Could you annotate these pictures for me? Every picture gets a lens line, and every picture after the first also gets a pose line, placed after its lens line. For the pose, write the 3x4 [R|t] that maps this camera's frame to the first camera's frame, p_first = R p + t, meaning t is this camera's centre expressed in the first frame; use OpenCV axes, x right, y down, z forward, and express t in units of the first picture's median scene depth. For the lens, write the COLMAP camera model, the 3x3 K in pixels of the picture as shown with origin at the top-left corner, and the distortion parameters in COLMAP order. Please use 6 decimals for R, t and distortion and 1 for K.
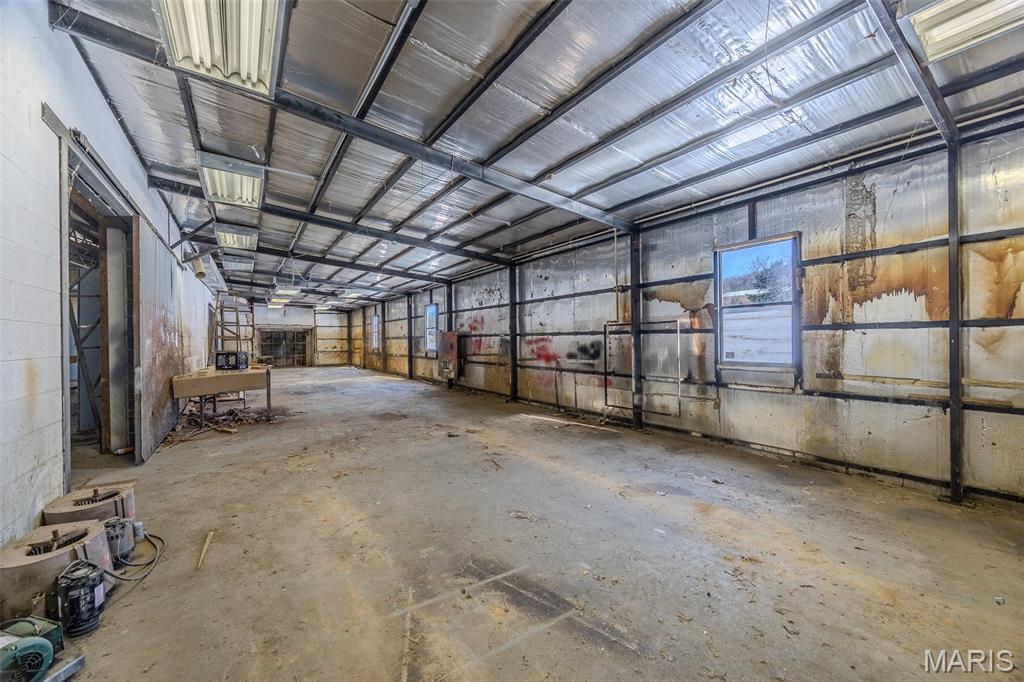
lens RADIAL K [[390.0, 0, 513.4], [0, 390.0, 342.7], [0, 0, 1]] dist [-0.002436, -0.000172]
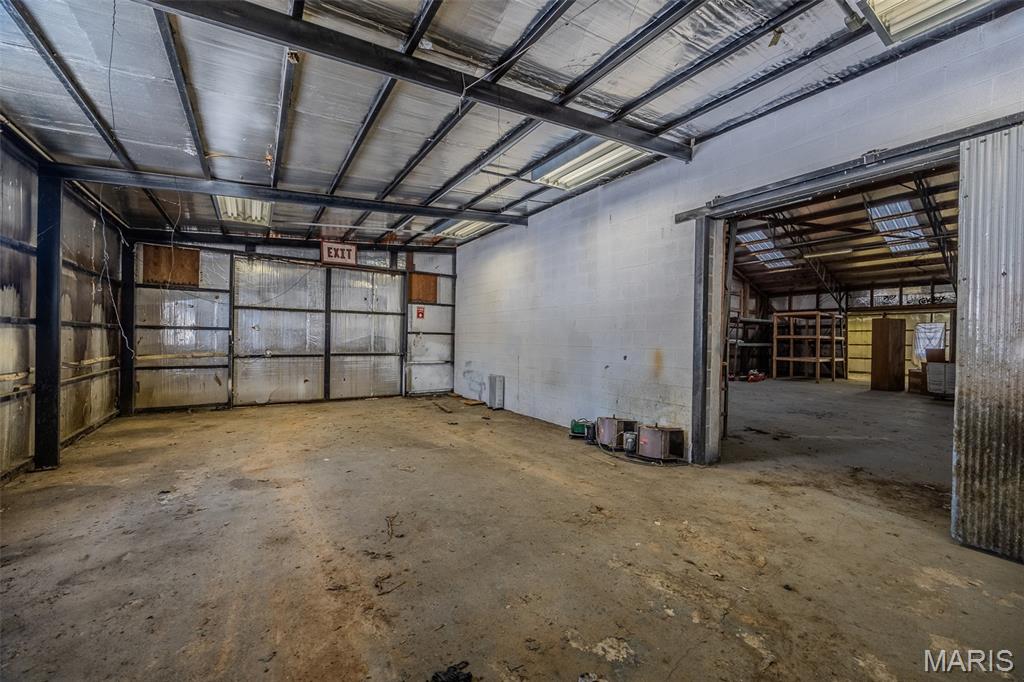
lens RADIAL K [[386.6, 0, 516.3], [0, 386.6, 341.1], [0, 0, 1]] dist [-0.002327, -0.000302]
pose [[-0.999931, -0.006615, 0.009752, -0.305822], [-0.006485, 0.999891, 0.013294, -0.014512], [-0.009839, 0.013230, -0.999864, 1.927627]]
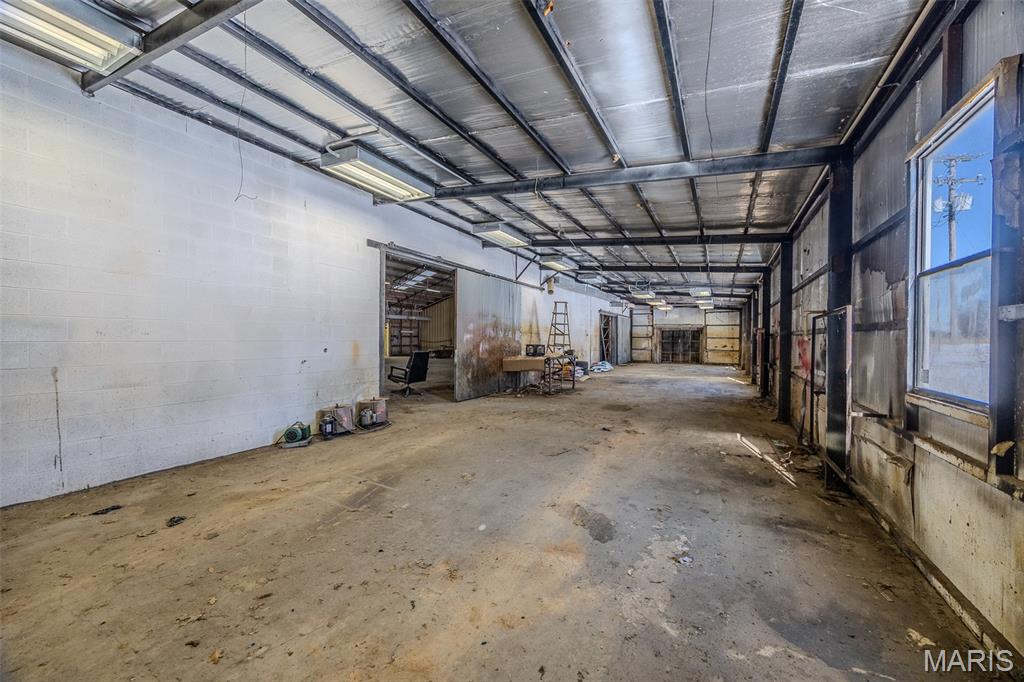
lens RADIAL K [[390.0, 0, 513.4], [0, 390.0, 342.7], [0, 0, 1]] dist [-0.002436, -0.000172]
pose [[0.455753, 0.022760, -0.889815, 0.978566], [-0.020410, 0.999677, 0.015117, -0.004383], [0.889872, 0.011271, 0.456071, 0.463223]]
